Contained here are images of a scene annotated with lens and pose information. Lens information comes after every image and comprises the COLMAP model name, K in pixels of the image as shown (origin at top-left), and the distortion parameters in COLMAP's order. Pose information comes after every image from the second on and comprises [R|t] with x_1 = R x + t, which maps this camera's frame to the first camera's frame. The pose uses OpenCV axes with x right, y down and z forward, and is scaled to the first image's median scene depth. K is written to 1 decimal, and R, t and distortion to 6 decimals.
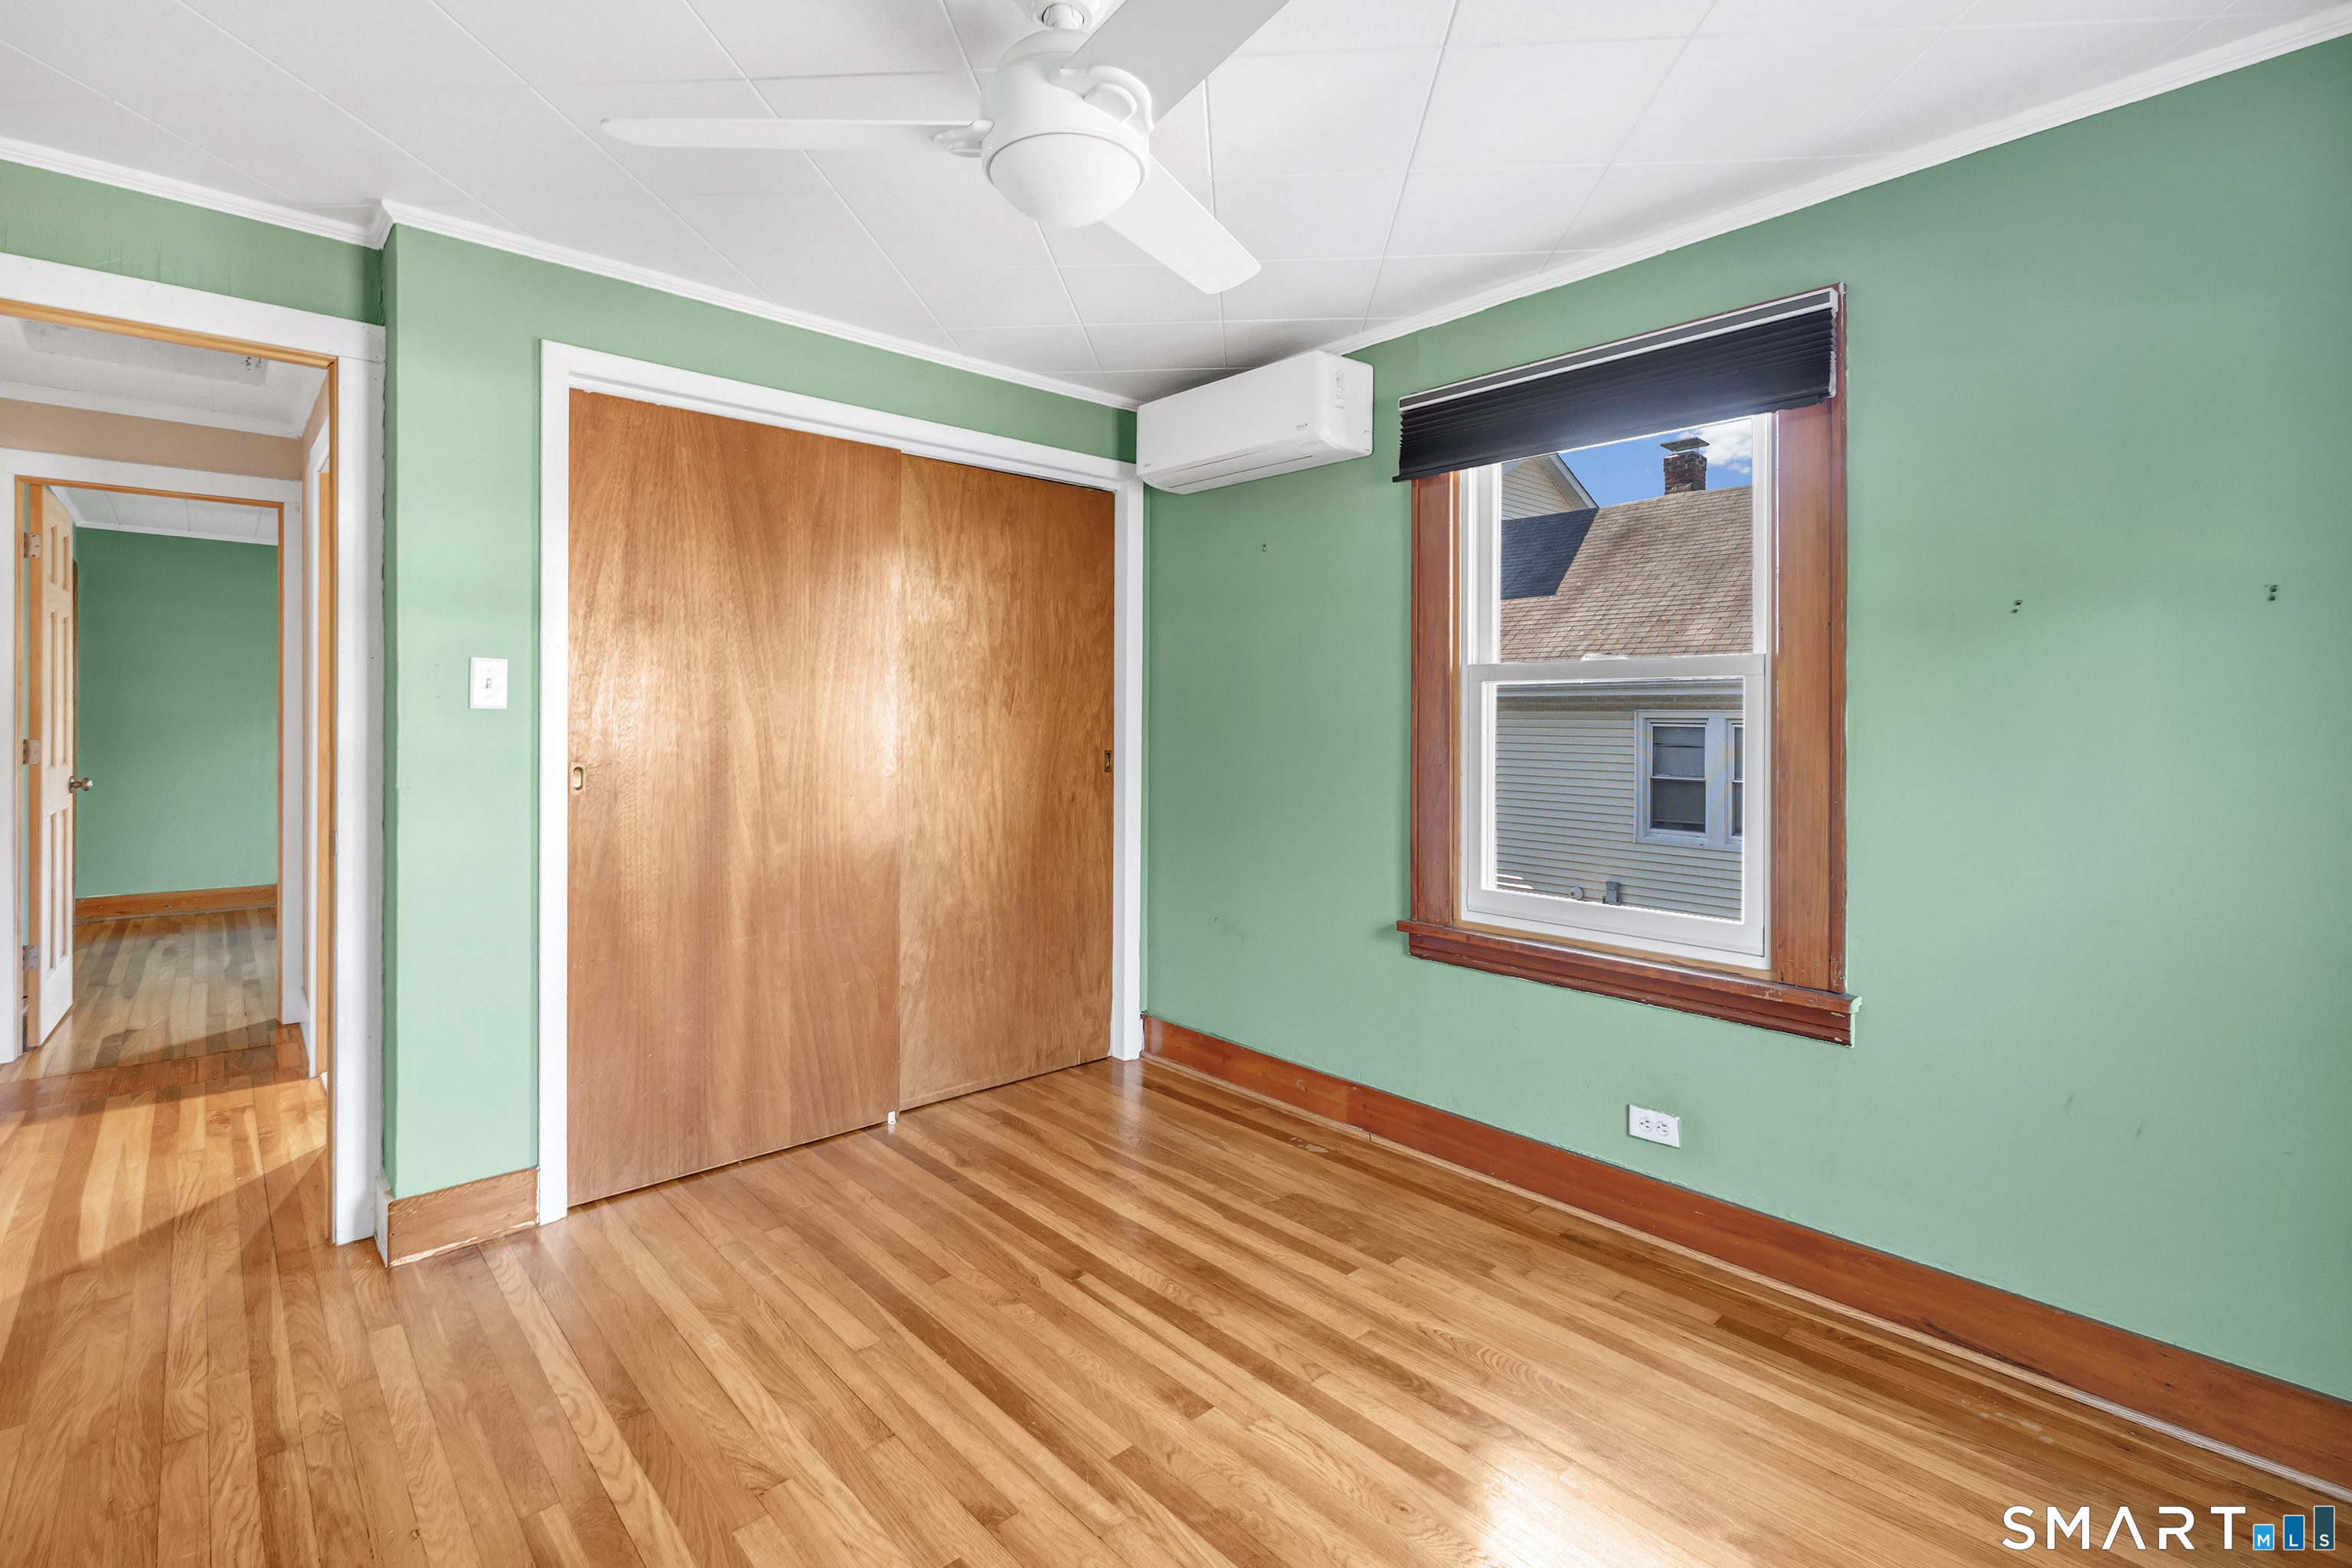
lens RADIAL K [[1085.4, 0, 1173.5], [0, 1085.4, 714.0], [0, 0, 1]] dist [-0.000370, 0.000049]
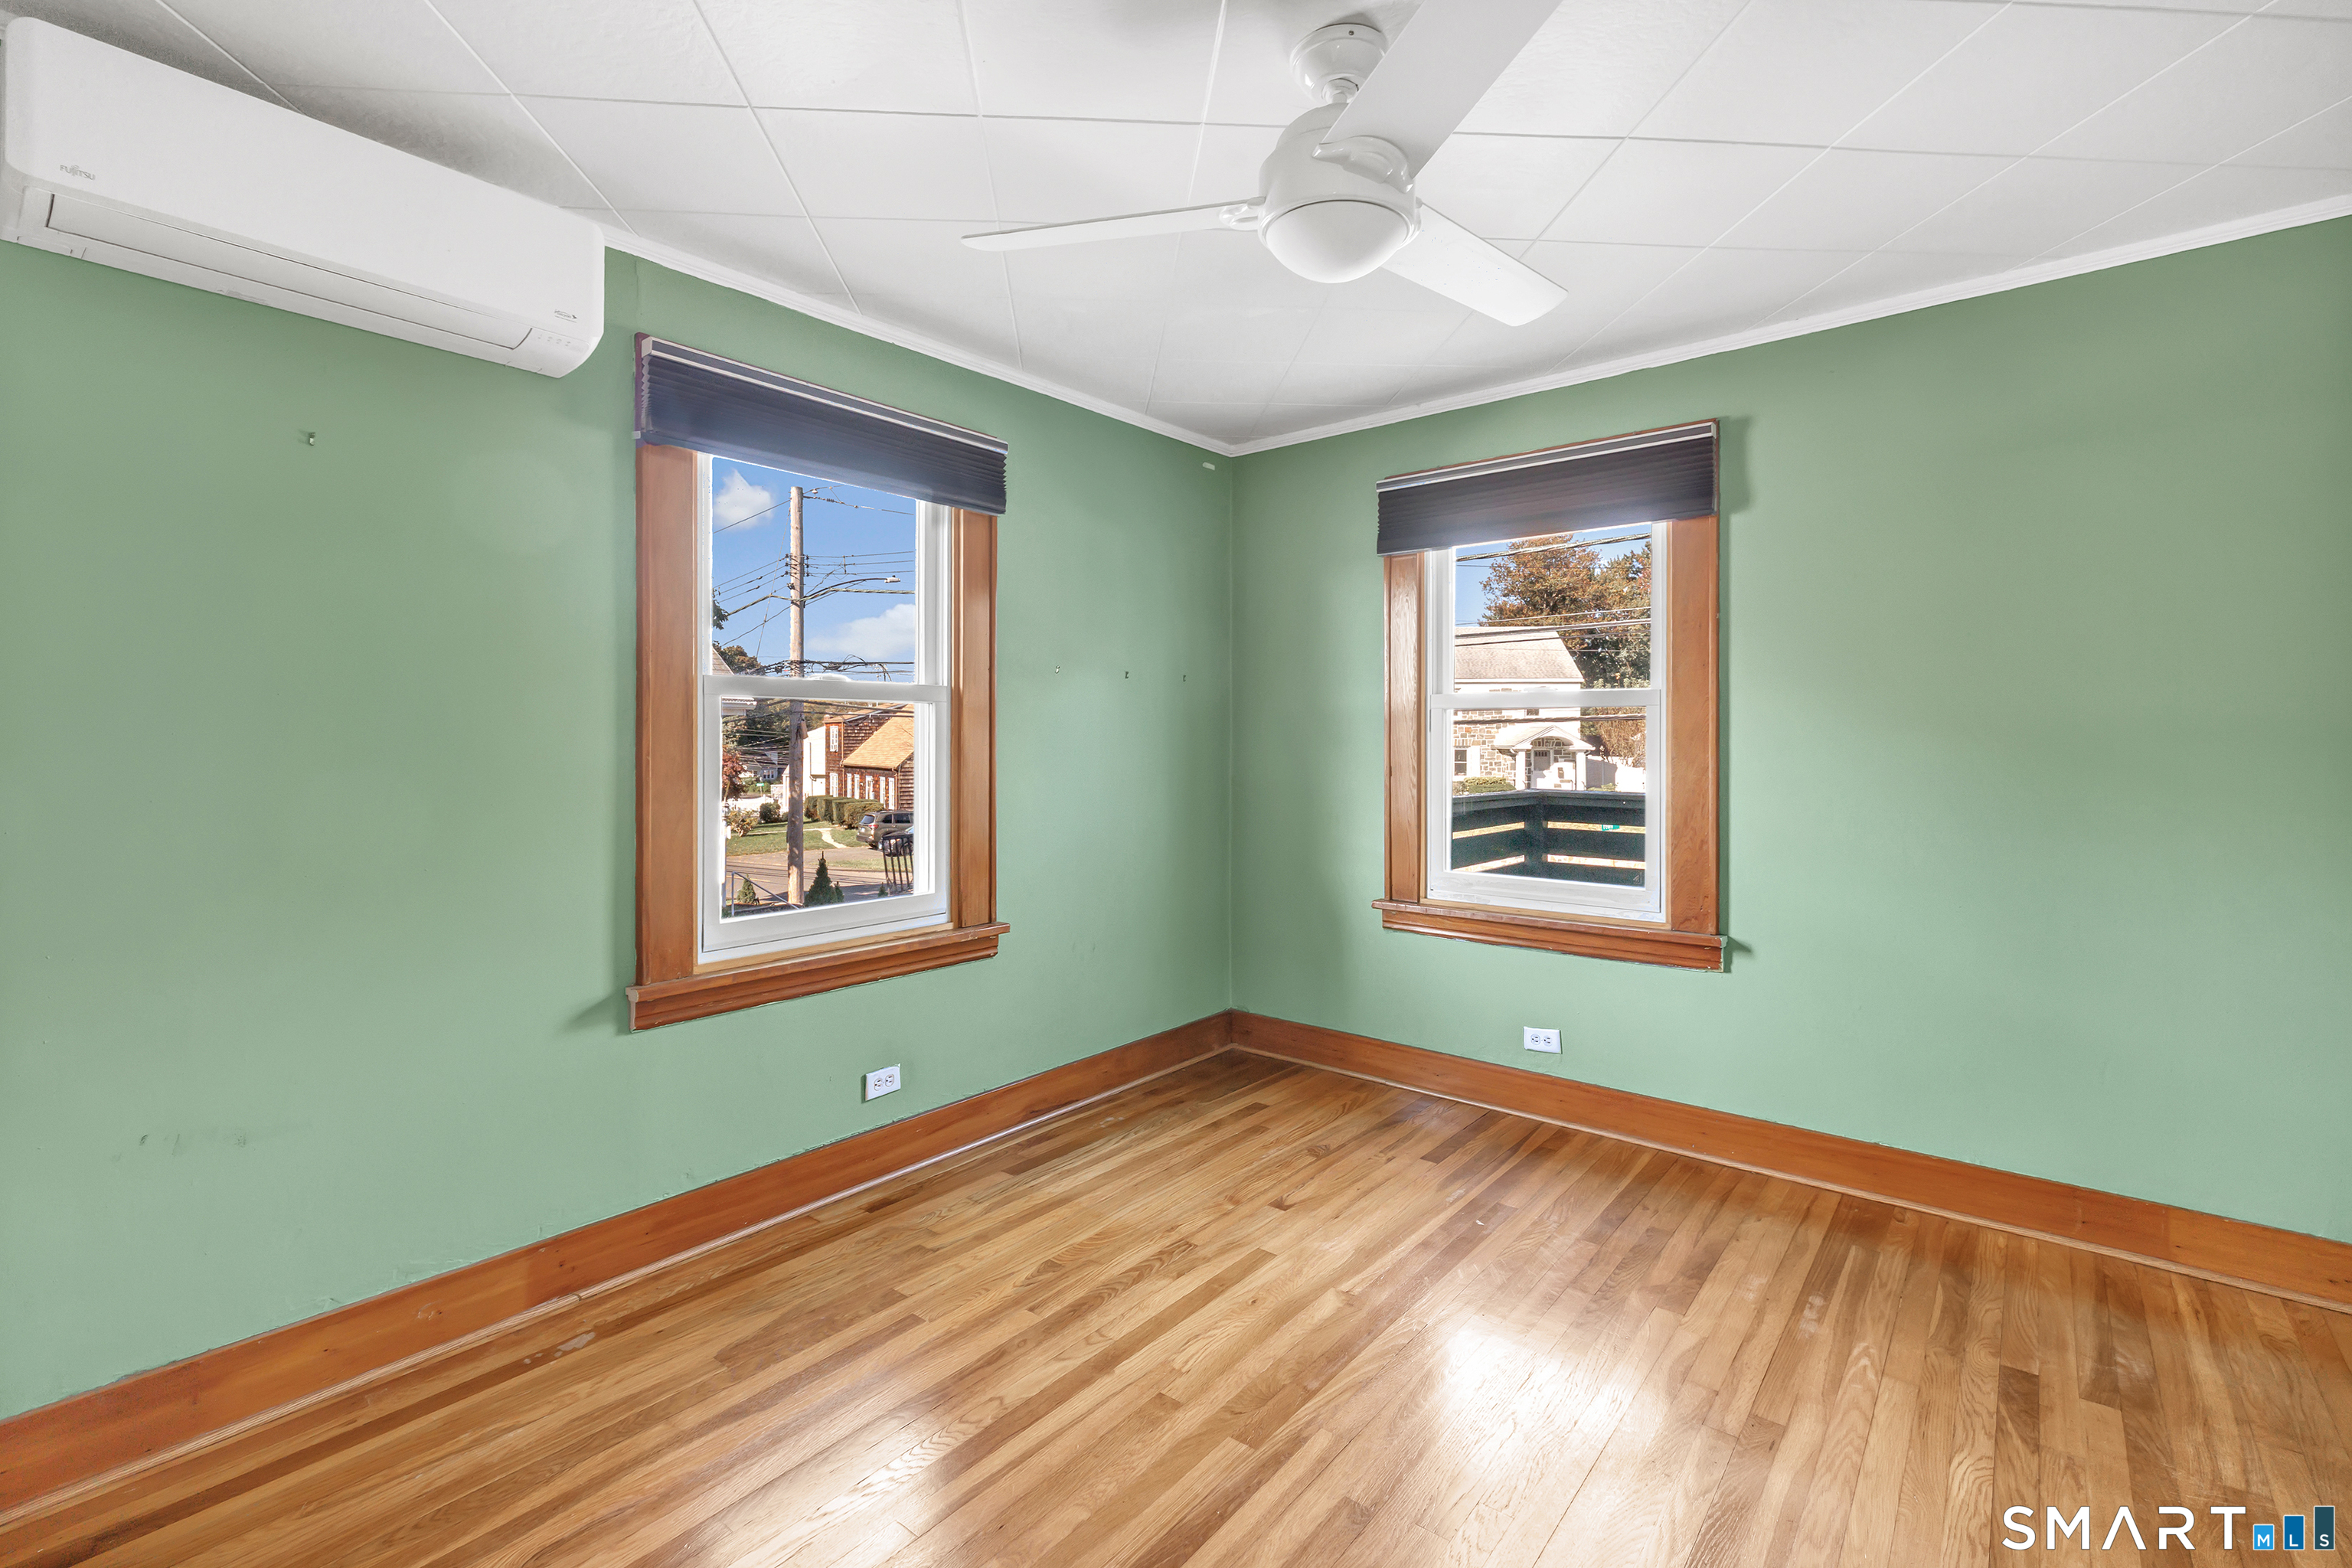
lens RADIAL K [[1107.2, 0, 1130.6], [0, 1107.2, 735.5], [0, 0, 1]] dist [-0.000285, 0.000003]
pose [[-0.156335, -0.003190, 0.987699, -0.790381], [-0.002421, 0.999993, 0.002846, 0.001062], [-0.987701, -0.001946, -0.156341, 0.935360]]
